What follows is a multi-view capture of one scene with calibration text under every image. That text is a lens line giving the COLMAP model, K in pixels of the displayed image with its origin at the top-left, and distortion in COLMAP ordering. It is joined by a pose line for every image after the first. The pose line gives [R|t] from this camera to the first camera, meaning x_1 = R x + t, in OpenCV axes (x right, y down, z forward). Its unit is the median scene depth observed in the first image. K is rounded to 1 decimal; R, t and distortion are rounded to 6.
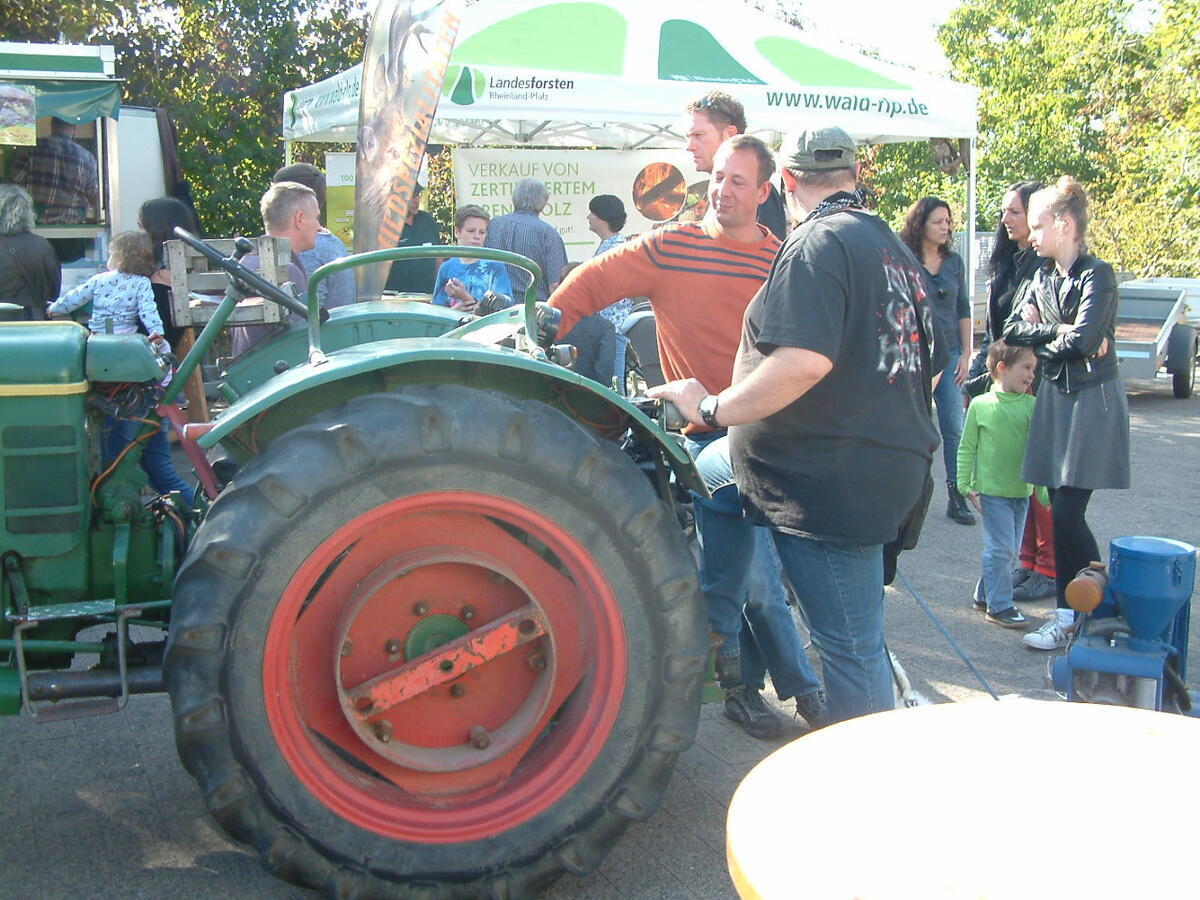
lens RADIAL K [[1607.2, 0, 600.0], [0, 1607.2, 450.0], [0, 0, 1]] dist [-0.151729, -0.017661]
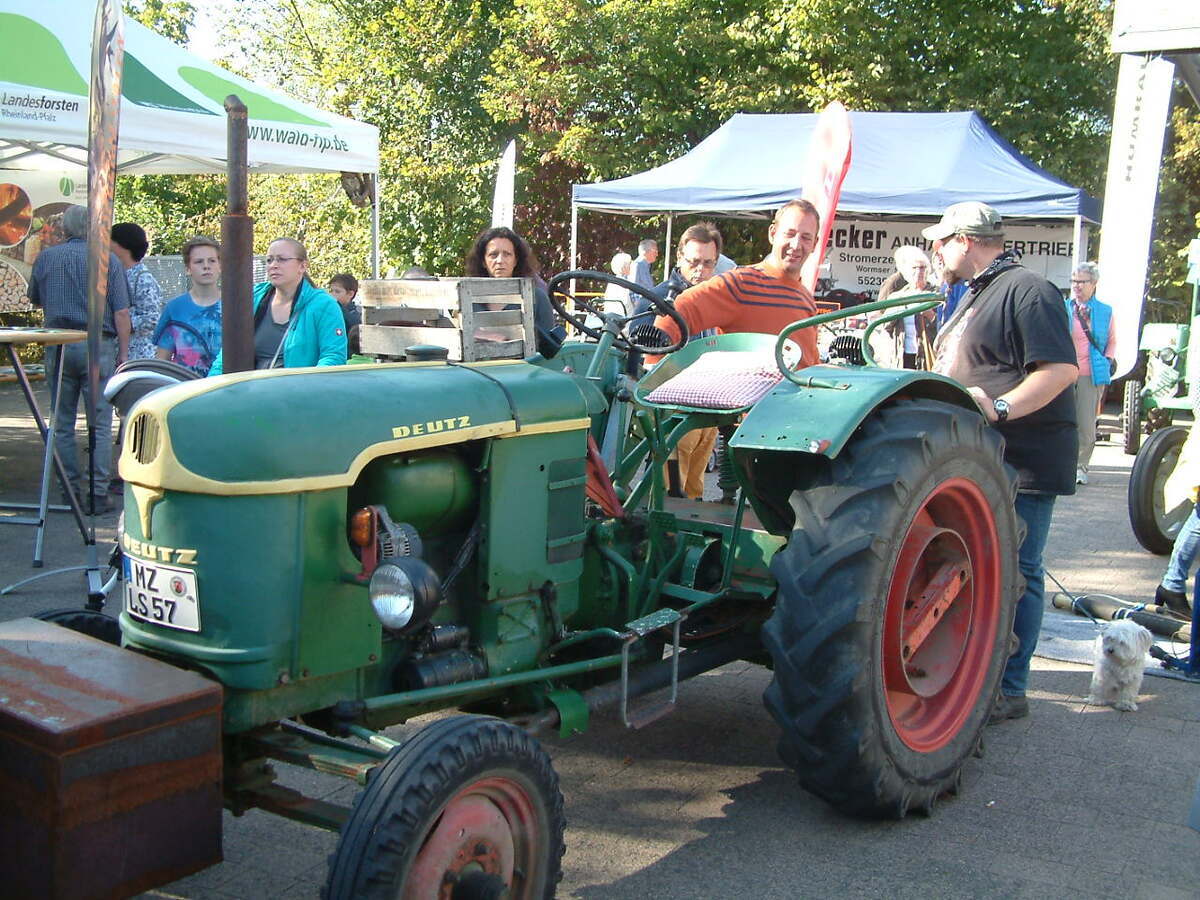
lens RADIAL K [[1602.7, 0, 600.0], [0, 1602.7, 450.0], [0, 0, 1]] dist [-0.043340, -0.027881]
pose [[0.758519, -0.067776, 0.648117, -1.085220], [0.074579, 0.997070, 0.016985, -0.037107], [-0.647369, 0.035452, 0.761352, 0.175458]]
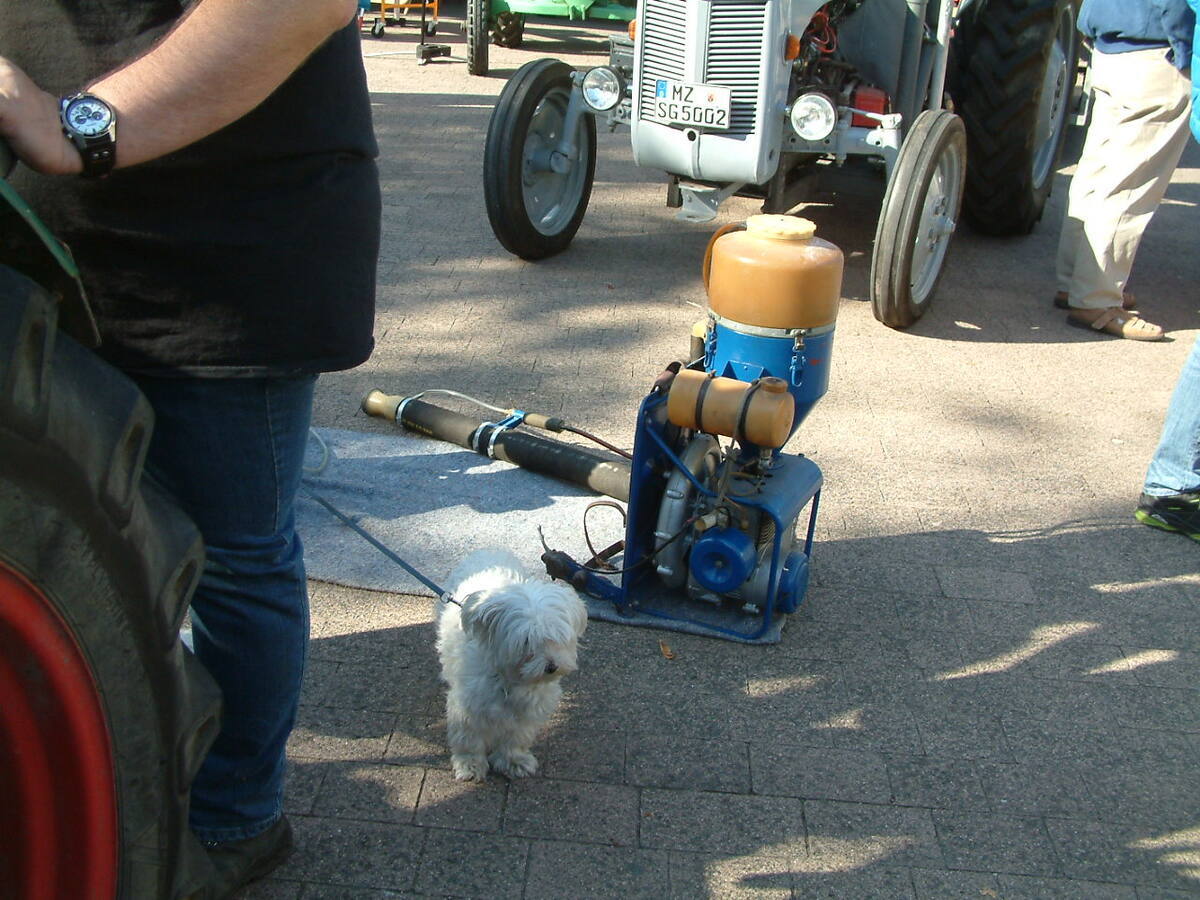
lens RADIAL K [[1602.7, 0, 600.0], [0, 1602.7, 450.0], [0, 0, 1]] dist [-0.043340, -0.027881]
pose [[0.444526, -0.289794, 0.847594, -0.221342], [0.064189, 0.954096, 0.292543, -0.053347], [-0.893463, -0.075636, 0.442722, 0.714496]]
